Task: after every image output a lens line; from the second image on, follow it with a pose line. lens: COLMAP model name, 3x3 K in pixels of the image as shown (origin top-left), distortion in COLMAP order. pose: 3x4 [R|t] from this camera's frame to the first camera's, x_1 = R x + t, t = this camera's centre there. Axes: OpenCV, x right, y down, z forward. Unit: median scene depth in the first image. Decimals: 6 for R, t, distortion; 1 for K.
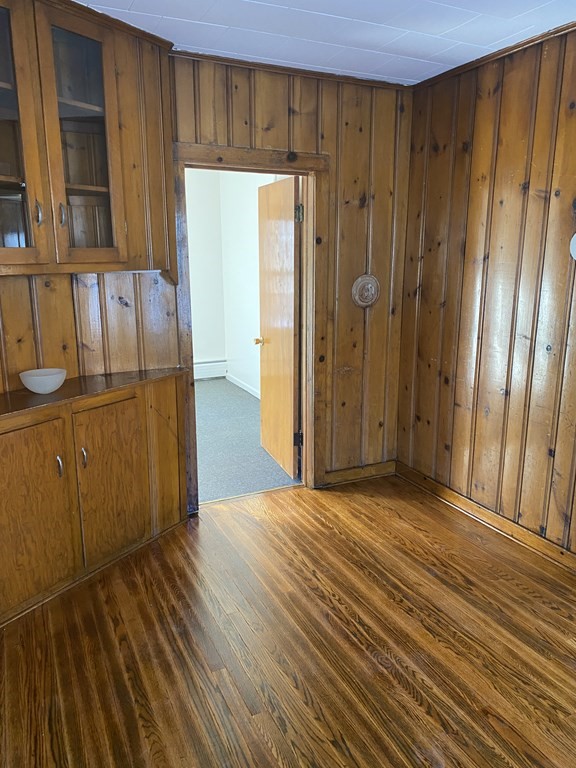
lens RADIAL K [[585.7, 0, 288.0], [0, 585.7, 384.0], [0, 0, 1]] dist [0.005585, 0.000898]
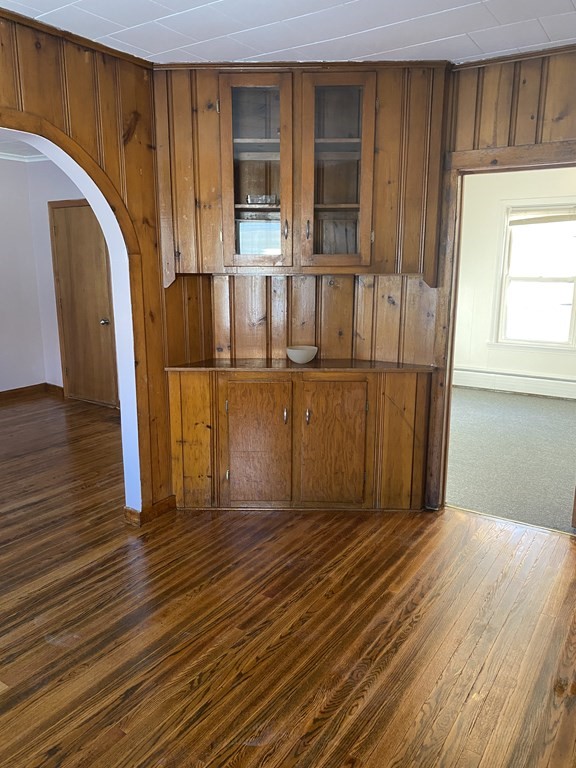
lens RADIAL K [[580.6, 0, 287.2], [0, 580.6, 386.0], [0, 0, 1]] dist [0.038784, -0.059019]
pose [[0.512615, 0.185266, -0.838392, 0.662132], [-0.190598, 0.976635, 0.099279, -0.056489], [0.837197, 0.108904, 0.535949, 0.260067]]
